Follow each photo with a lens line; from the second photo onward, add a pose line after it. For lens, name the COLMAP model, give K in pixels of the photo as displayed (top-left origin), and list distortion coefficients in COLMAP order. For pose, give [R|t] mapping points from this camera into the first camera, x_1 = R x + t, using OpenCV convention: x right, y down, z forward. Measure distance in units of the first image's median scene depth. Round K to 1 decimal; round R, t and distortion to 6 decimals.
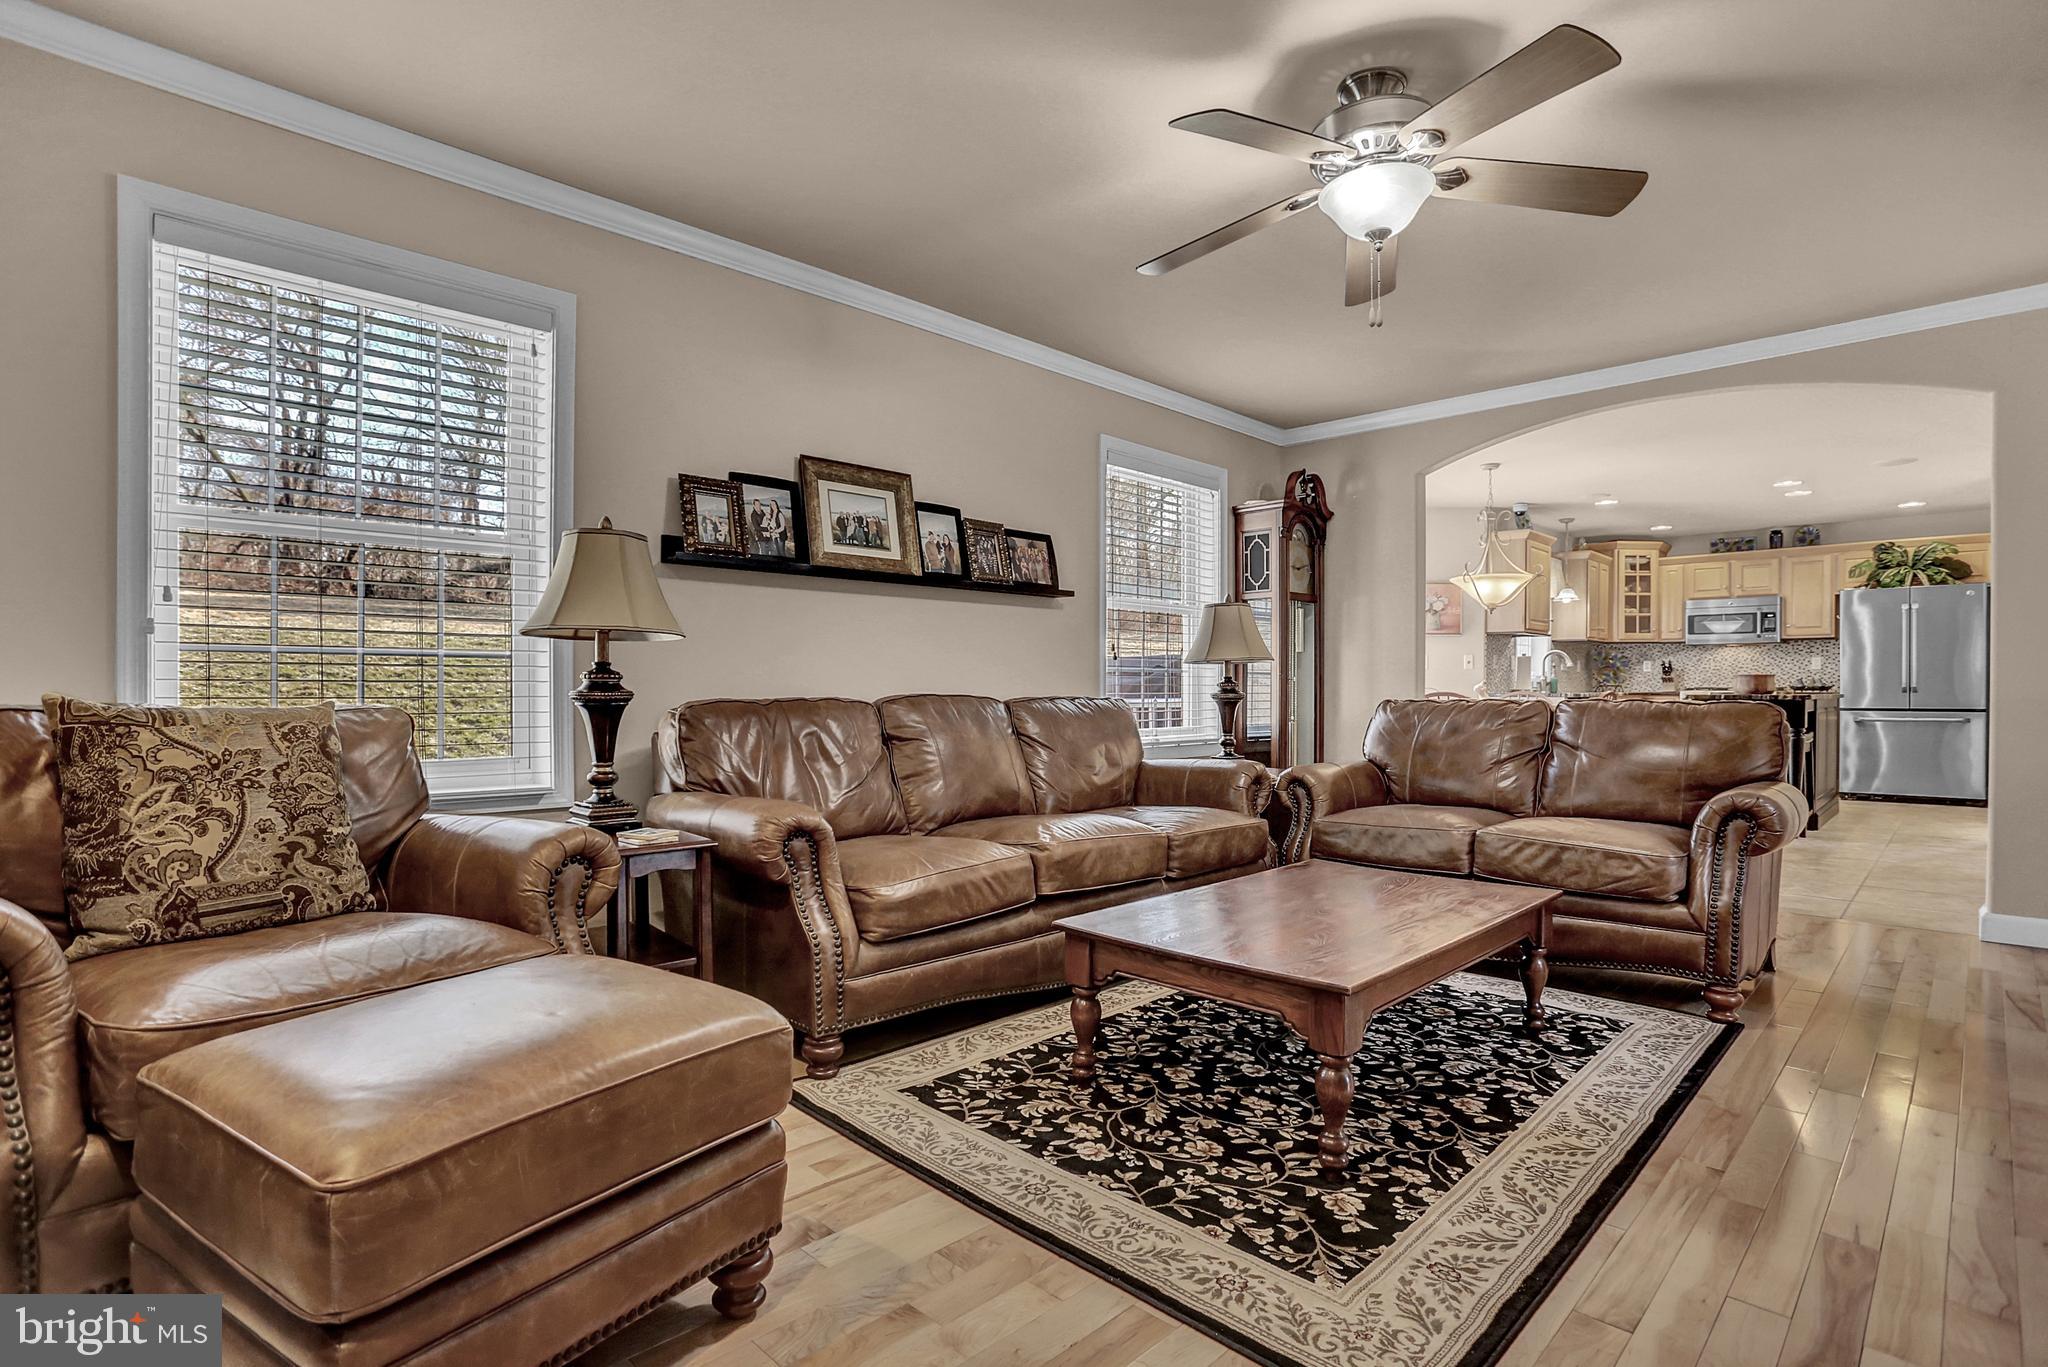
lens RADIAL K [[1009.5, 0, 1024.2], [0, 1009.5, 701.7], [0, 0, 1]] dist [-0.064006, 0.029453]
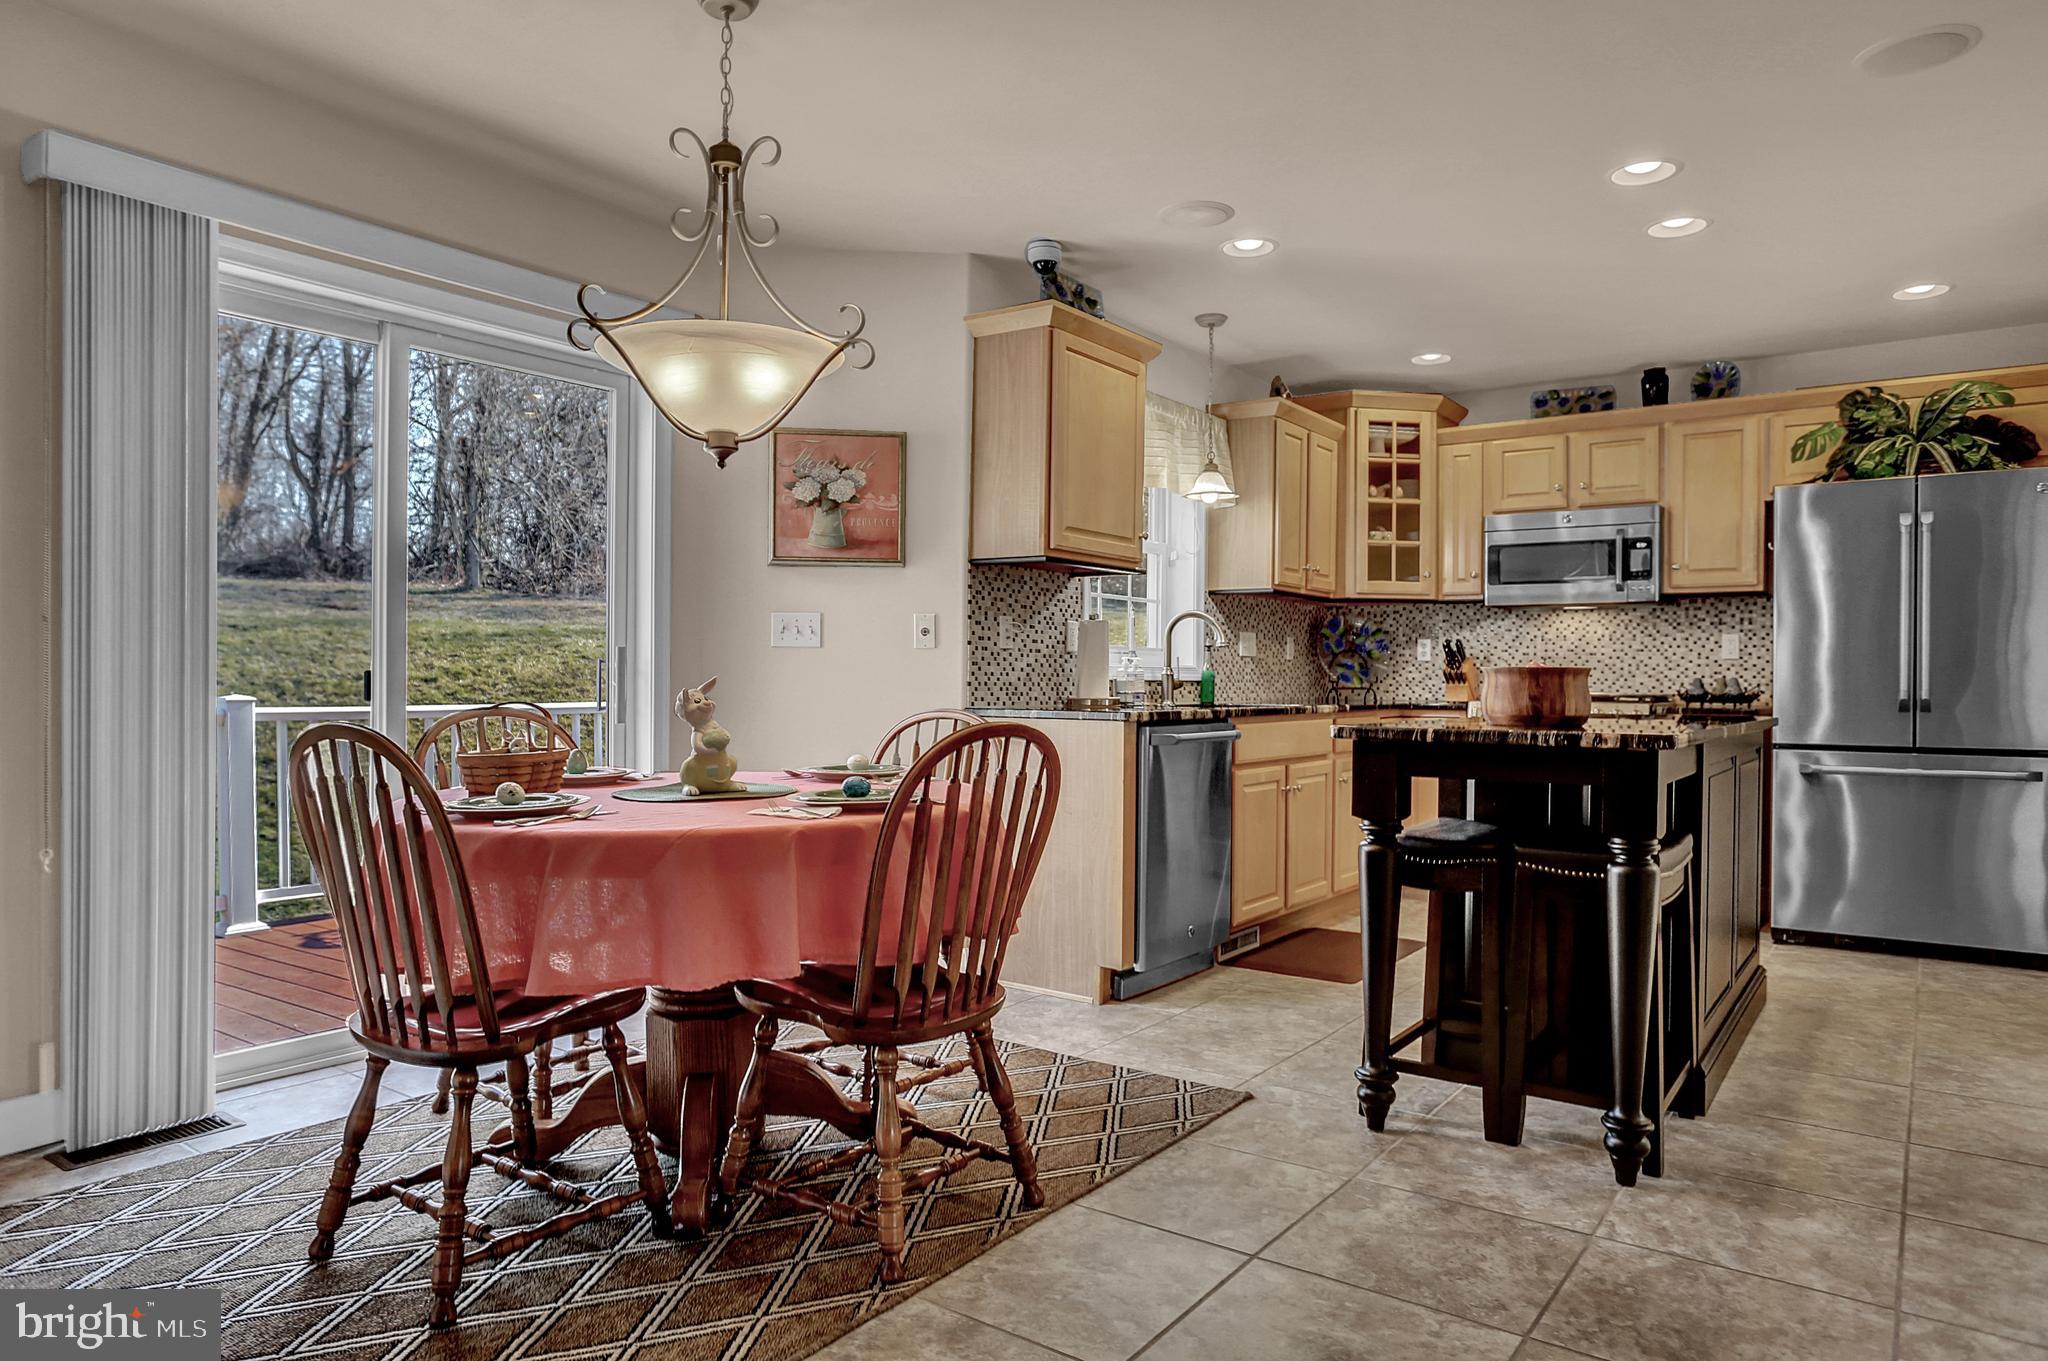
lens RADIAL K [[1269.7, 0, 1060.7], [0, 1269.7, 687.7], [0, 0, 1]] dist [0.002928, 0.002899]
pose [[0.985000, 0.006544, 0.172429, 0.868649], [-0.005820, 0.999972, -0.004708, -0.032104], [-0.172455, 0.003634, 0.985011, 1.017558]]
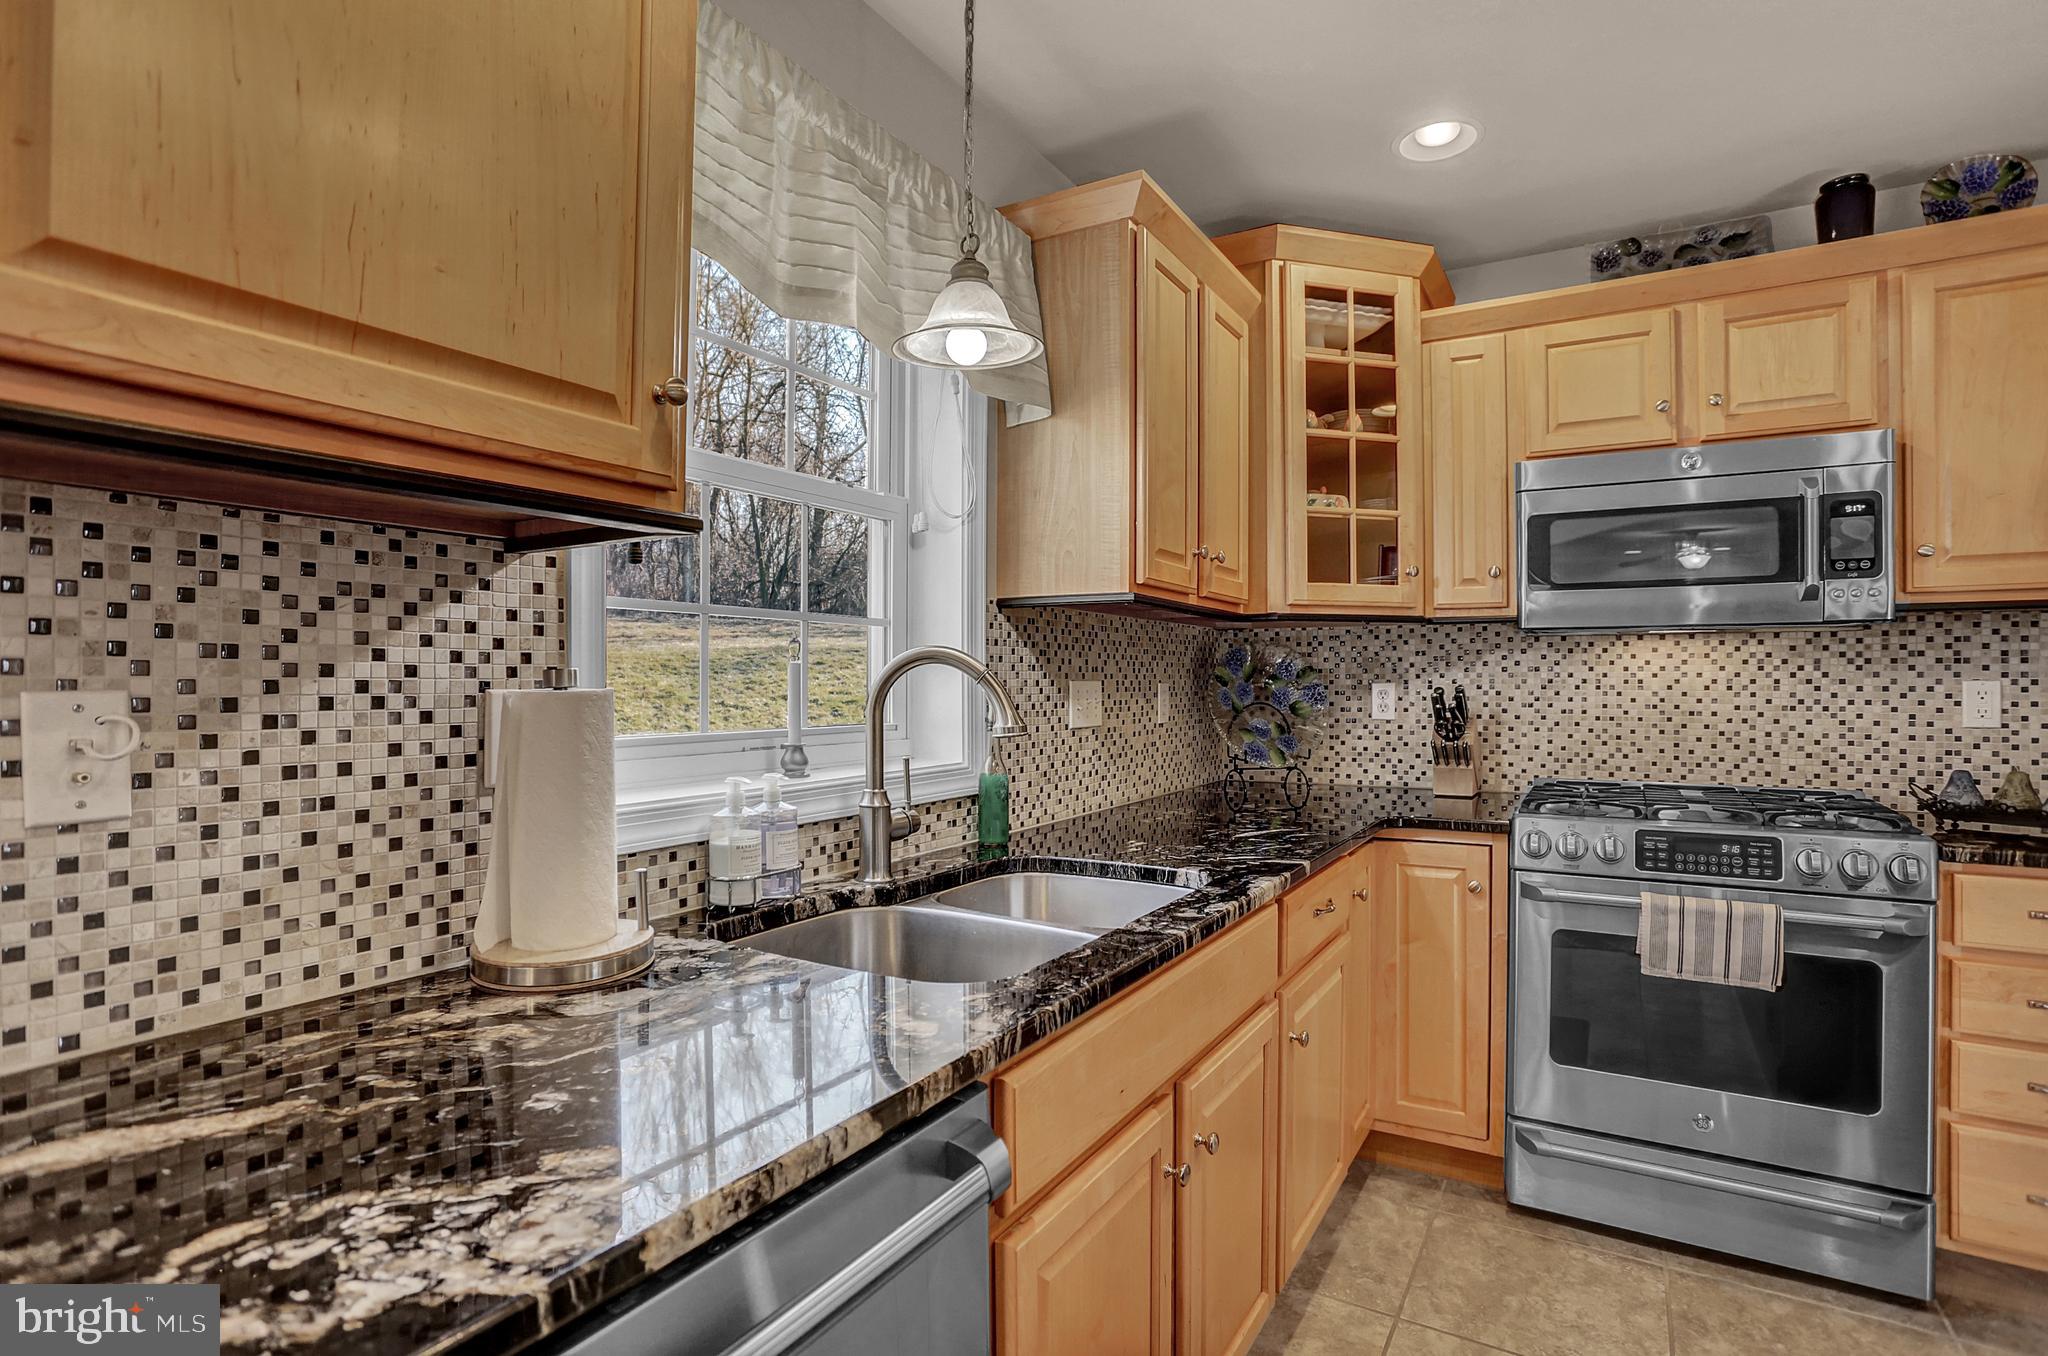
lens RADIAL K [[1005.6, 0, 1018.5], [0, 1005.6, 687.8], [0, 0, 1]] dist [-0.076736, 0.033715]
pose [[0.973689, -0.002581, 0.227865, 1.171522], [0.003888, 0.999978, -0.005289, -0.100161], [-0.227847, 0.006035, 0.973678, 1.887594]]
